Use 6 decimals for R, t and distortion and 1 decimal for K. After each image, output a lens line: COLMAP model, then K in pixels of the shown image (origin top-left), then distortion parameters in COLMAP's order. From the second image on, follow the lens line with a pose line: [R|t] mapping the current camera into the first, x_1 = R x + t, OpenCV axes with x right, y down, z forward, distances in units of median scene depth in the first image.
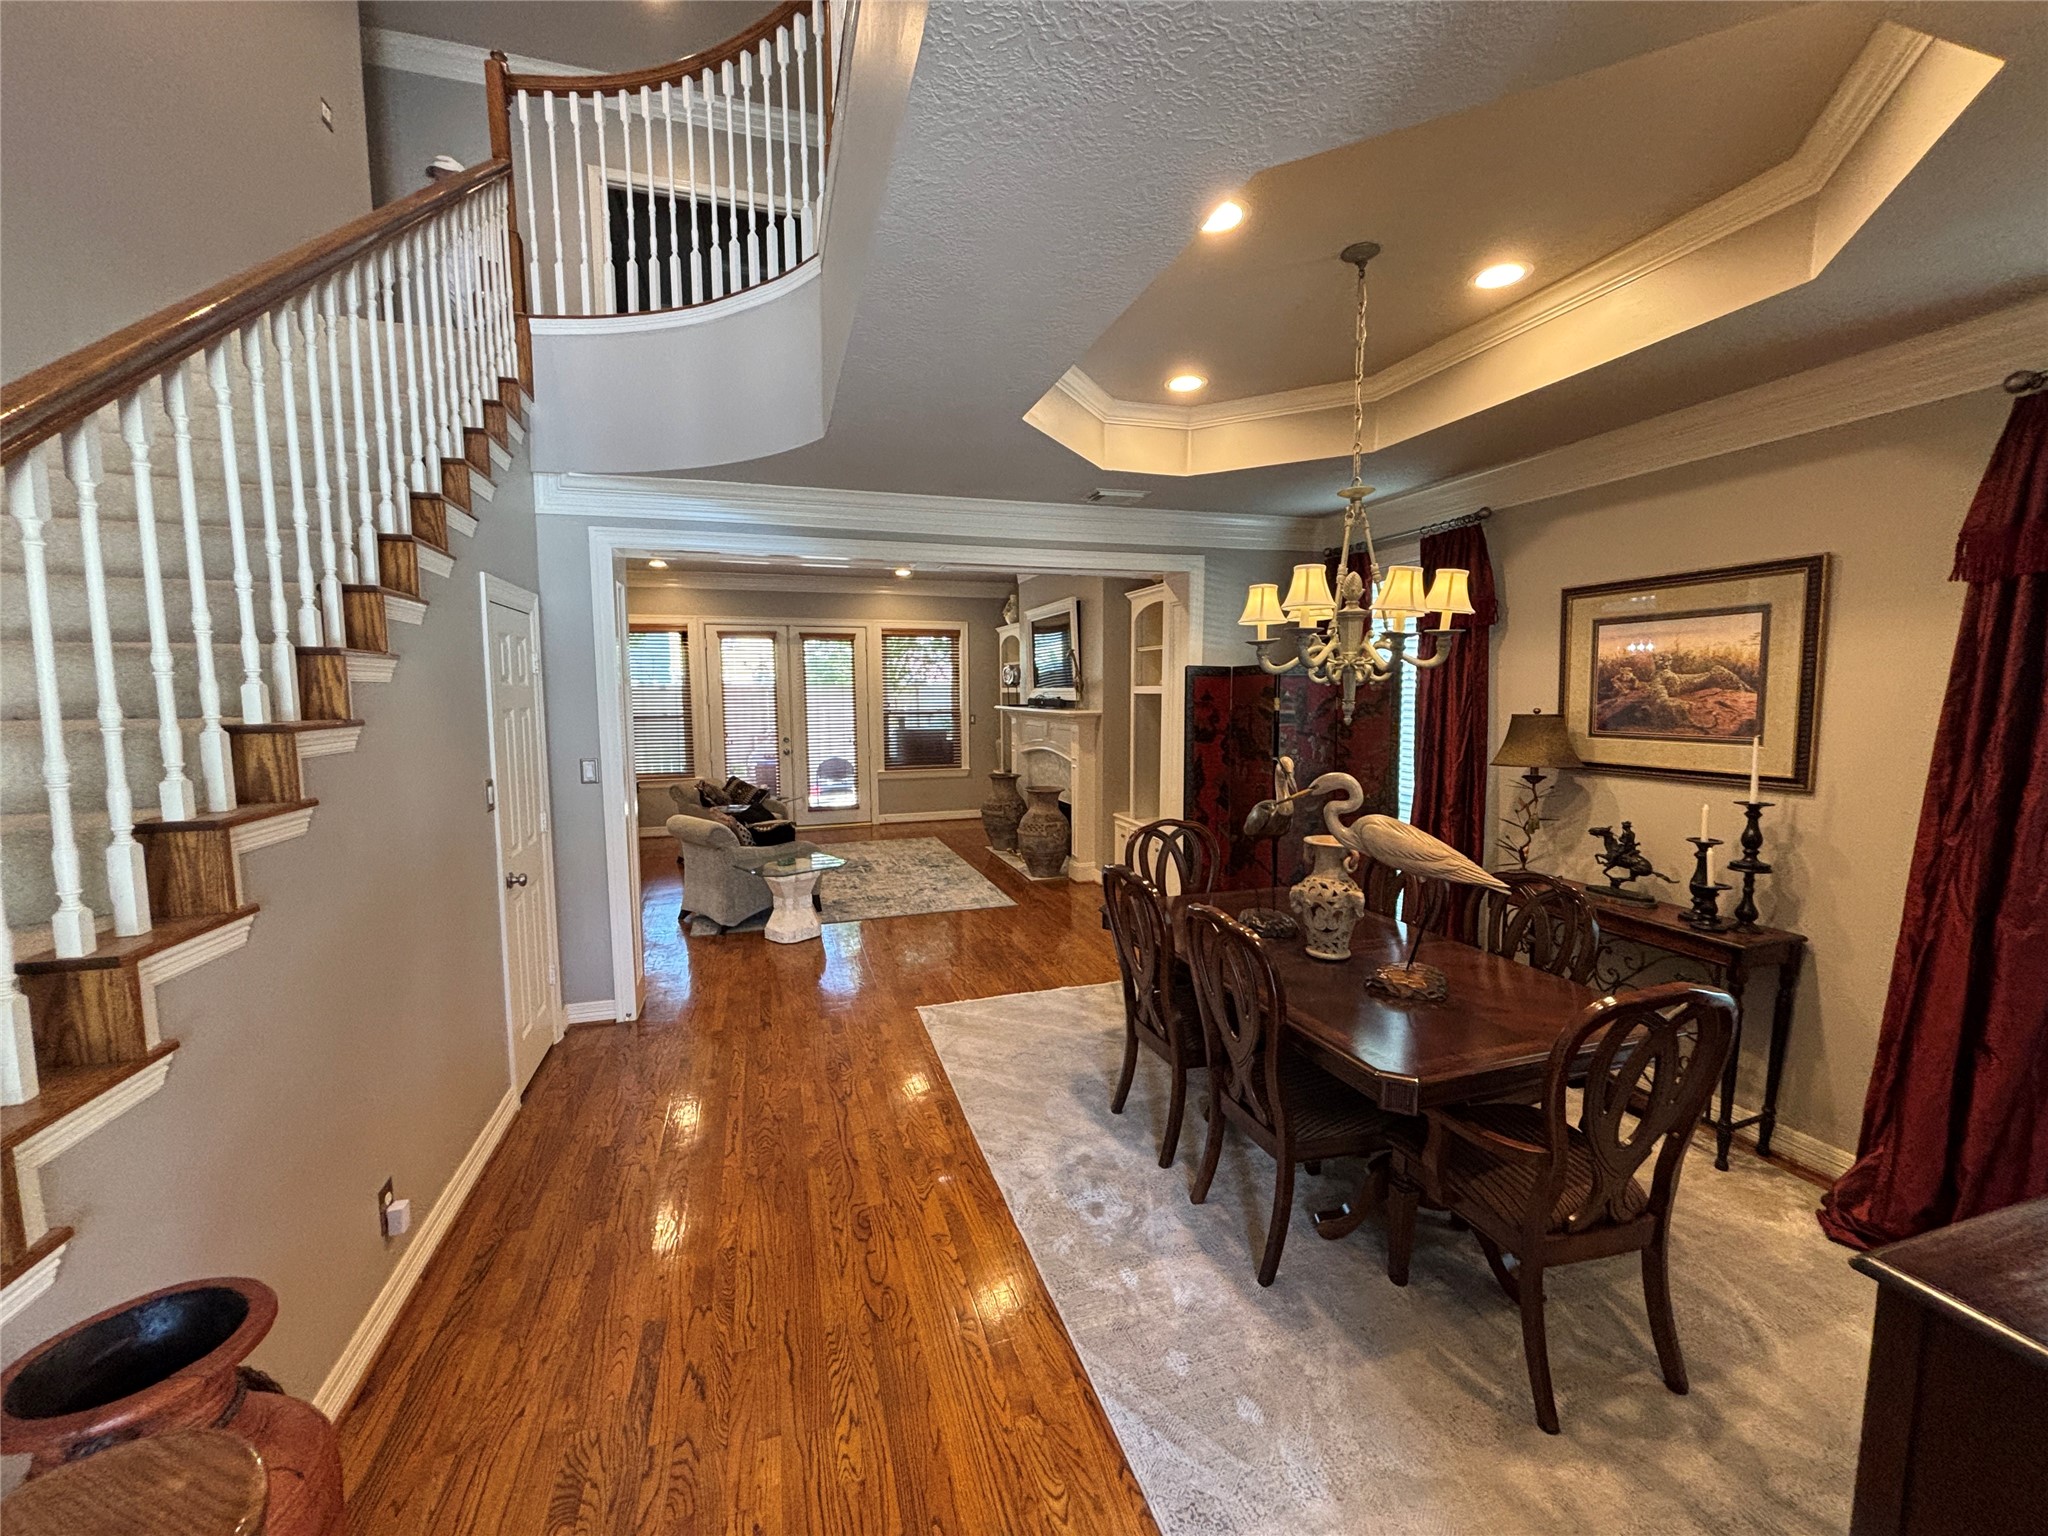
lens RADIAL K [[822.4, 0, 1024.3], [0, 822.4, 771.2], [0, 0, 1]] dist [-0.001601, -0.000565]
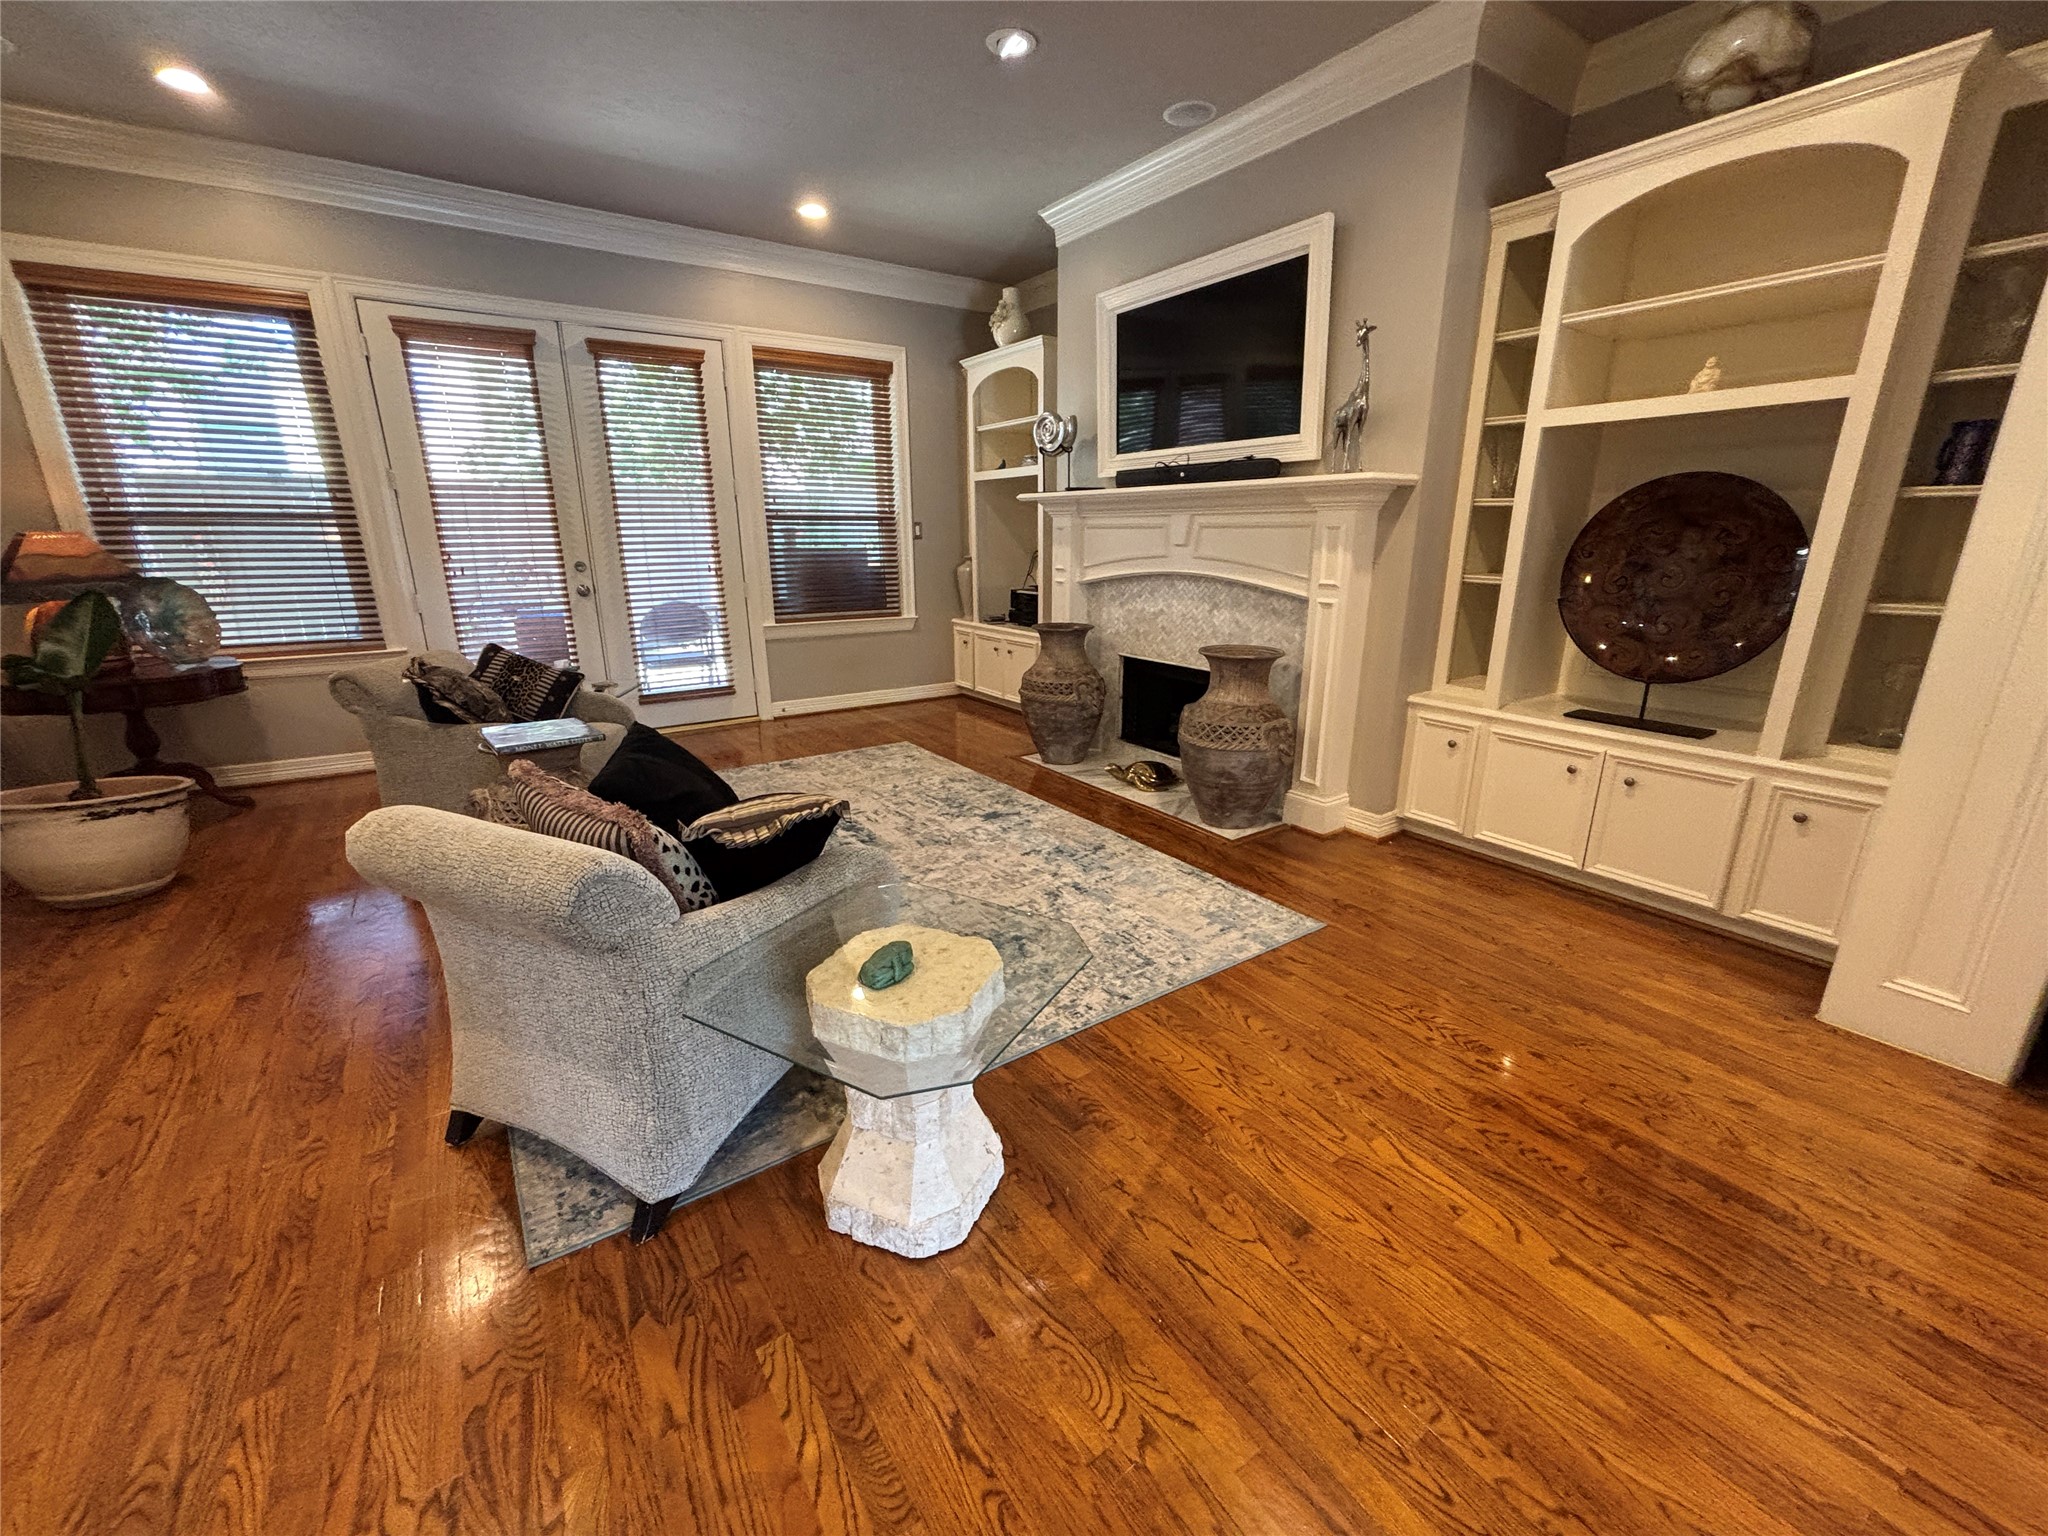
lens RADIAL K [[822.4, 0, 1008.9], [0, 822.4, 770.3], [0, 0, 1]] dist [-0.001601, -0.000565]
pose [[0.958985, -0.076642, 0.272898, -0.186320], [0.025487, 0.982167, 0.186273, -0.002690], [-0.282308, -0.171678, 0.943837, 0.429511]]
